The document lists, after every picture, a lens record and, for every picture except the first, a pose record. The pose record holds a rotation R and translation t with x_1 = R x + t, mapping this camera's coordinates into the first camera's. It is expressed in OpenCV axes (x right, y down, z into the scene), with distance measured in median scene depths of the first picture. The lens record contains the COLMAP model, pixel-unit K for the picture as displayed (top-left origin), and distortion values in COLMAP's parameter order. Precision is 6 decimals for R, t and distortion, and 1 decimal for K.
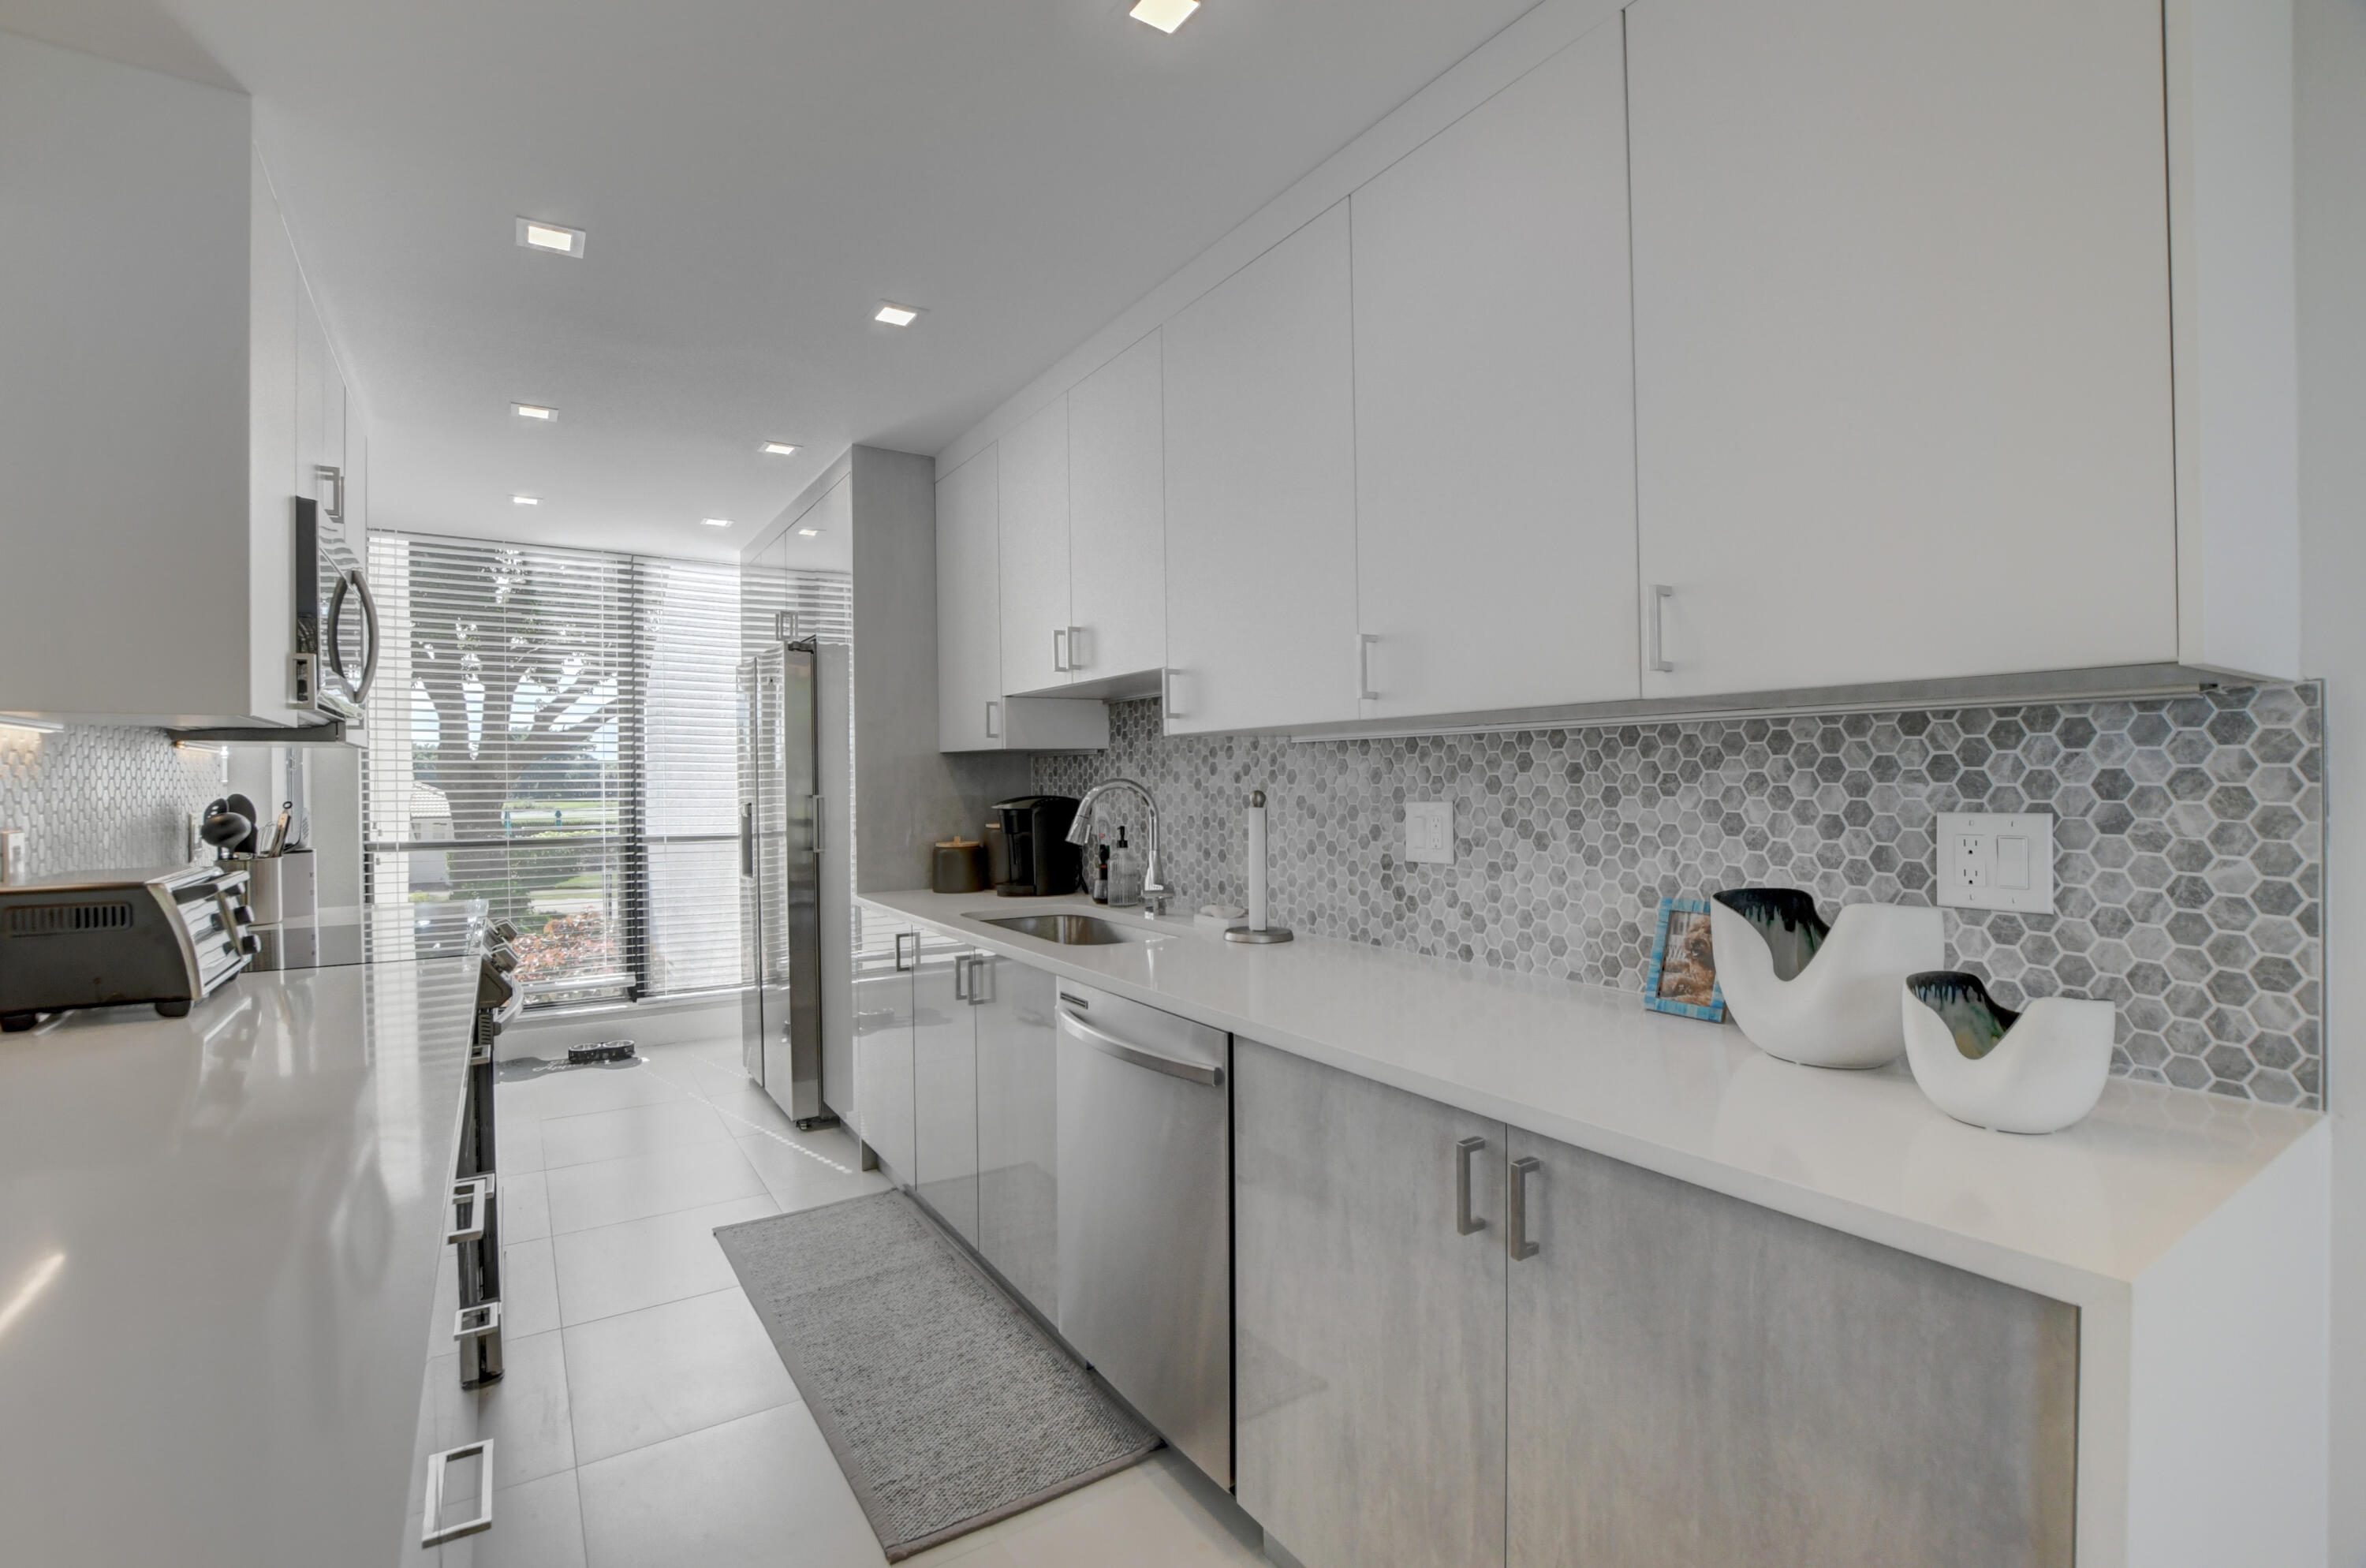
lens RADIAL K [[1043.5, 0, 1166.9], [0, 1043.5, 784.4], [0, 0, 1]] dist [-0.033944, 0.000710]
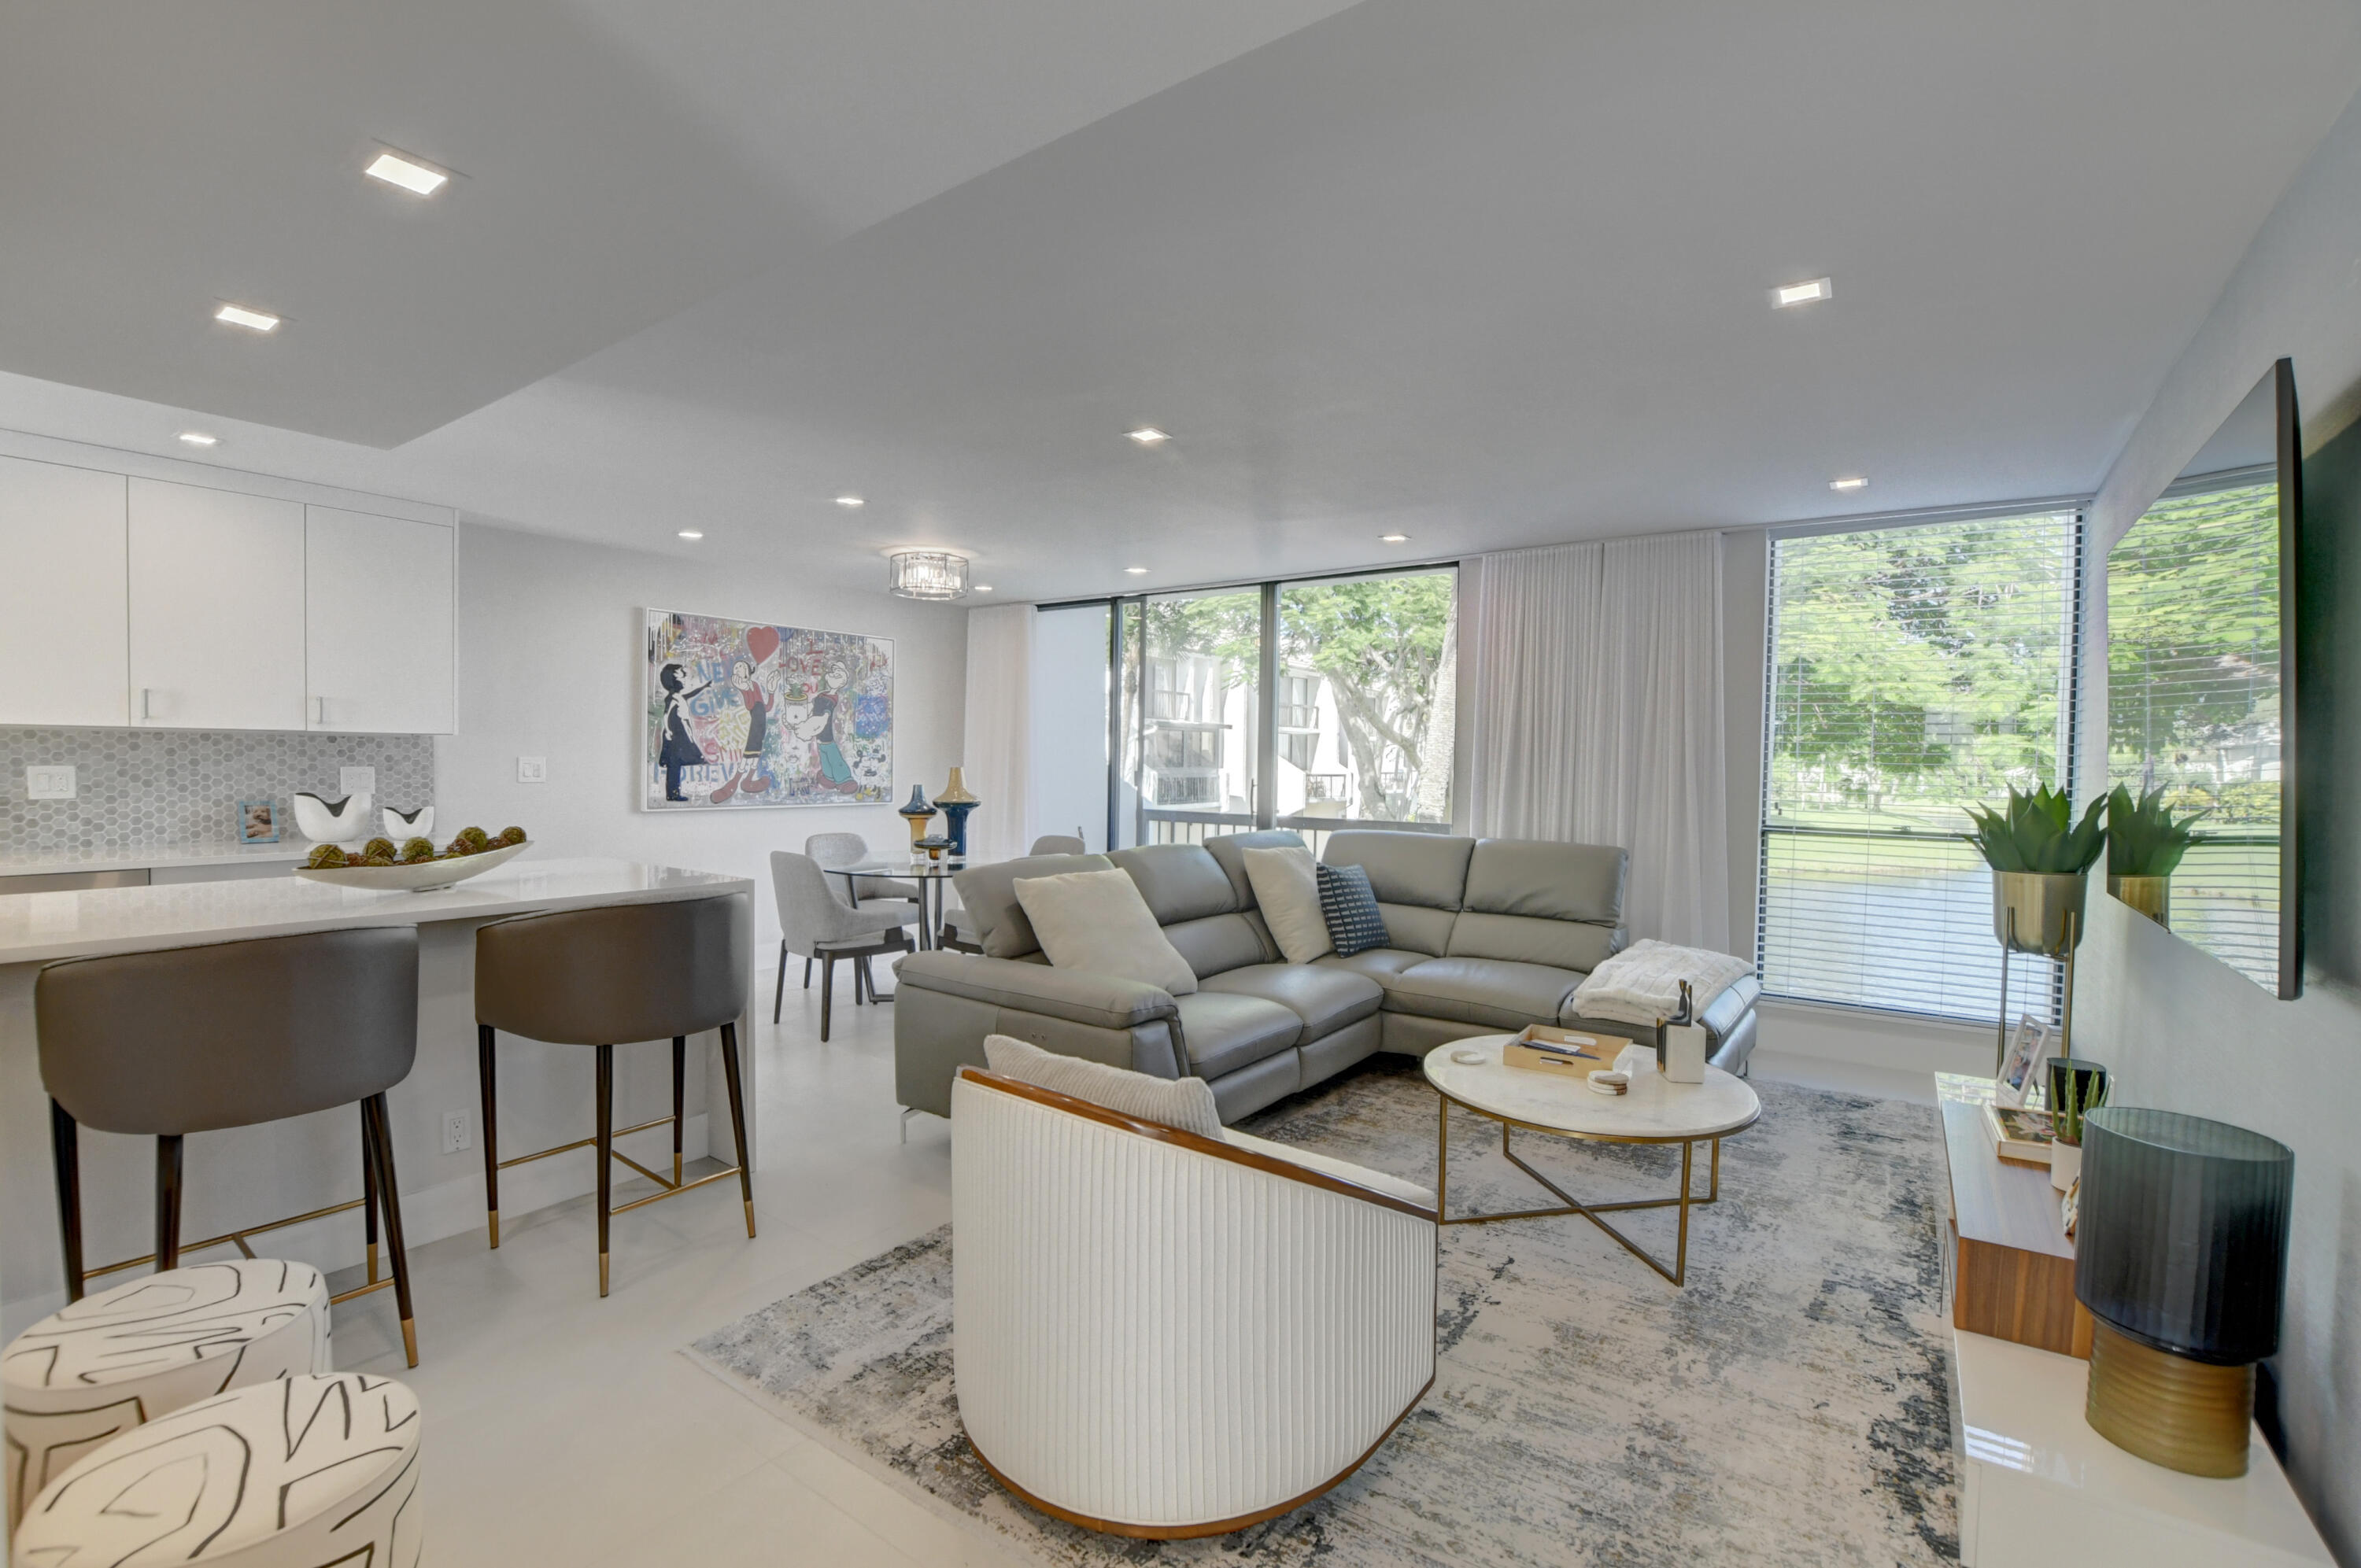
lens RADIAL K [[1126.1, 0, 1180.5], [0, 1126.1, 784.0], [0, 0, 1]] dist [-0.000904, 0.001035]
pose [[-0.351104, -0.012830, 0.936249, -2.318352], [-0.000890, 0.999910, 0.013368, 0.020605], [-0.936336, 0.003861, -0.351084, -0.169676]]
